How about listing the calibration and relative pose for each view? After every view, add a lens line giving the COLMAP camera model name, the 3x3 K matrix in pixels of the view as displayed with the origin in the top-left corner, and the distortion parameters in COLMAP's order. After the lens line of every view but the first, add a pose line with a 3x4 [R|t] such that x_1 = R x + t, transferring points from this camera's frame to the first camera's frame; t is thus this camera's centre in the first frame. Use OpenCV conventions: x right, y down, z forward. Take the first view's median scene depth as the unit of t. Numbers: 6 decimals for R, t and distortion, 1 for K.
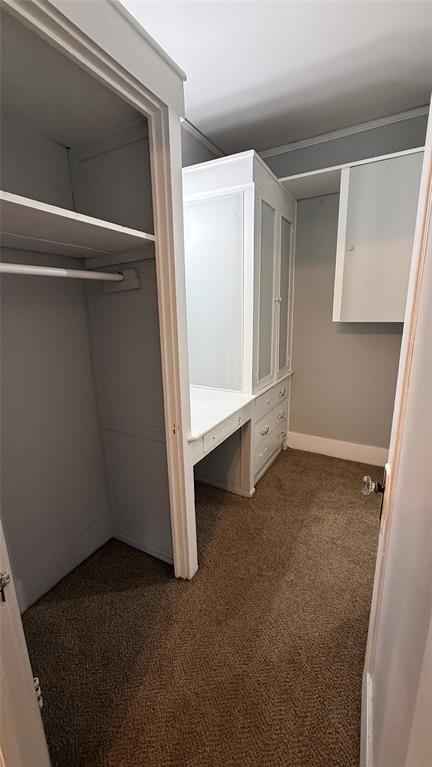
lens RADIAL K [[305.0, 0, 216.0], [0, 305.0, 383.5], [0, 0, 1]] dist [-0.000660, 0.000034]
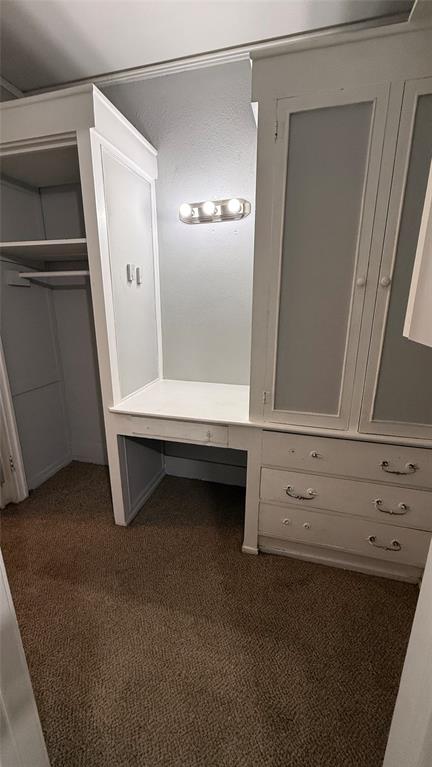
lens RADIAL K [[305.0, 0, 216.0], [0, 305.0, 383.5], [0, 0, 1]] dist [-0.000660, 0.000034]
pose [[0.240561, 0.277760, -0.930043, 0.709982], [-0.234870, 0.946363, 0.221884, -0.176284], [0.941789, 0.165063, 0.292895, 0.676328]]
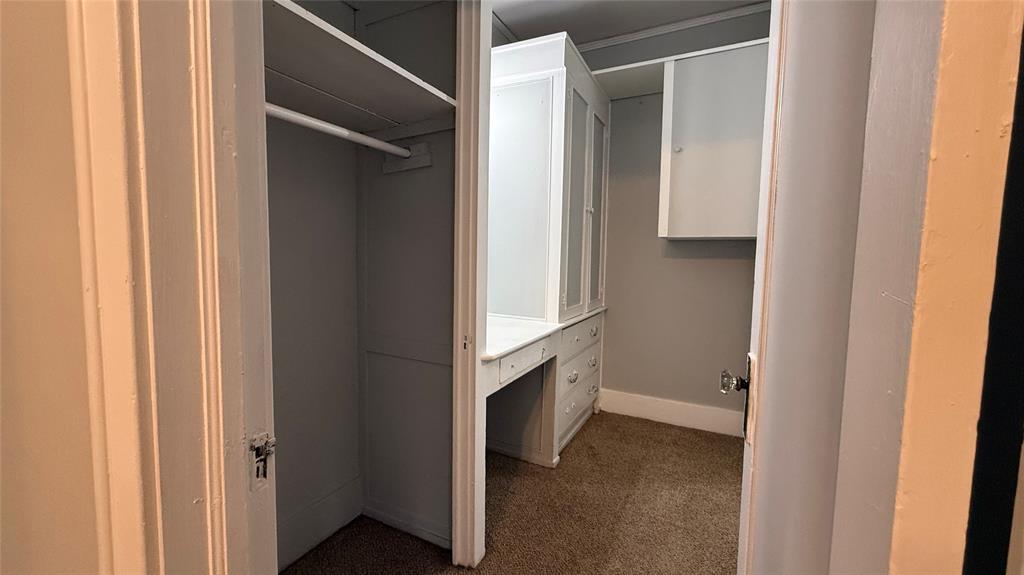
lens RADIAL K [[407.2, 0, 509.6], [0, 407.2, 289.5], [0, 0, 1]] dist [-0.000660, 0.000034]
pose [[0.998788, 0.033556, 0.036017, -0.043369], [-0.027647, 0.987751, -0.153569, 0.110370], [-0.040729, 0.152387, 0.987481, -0.019726]]
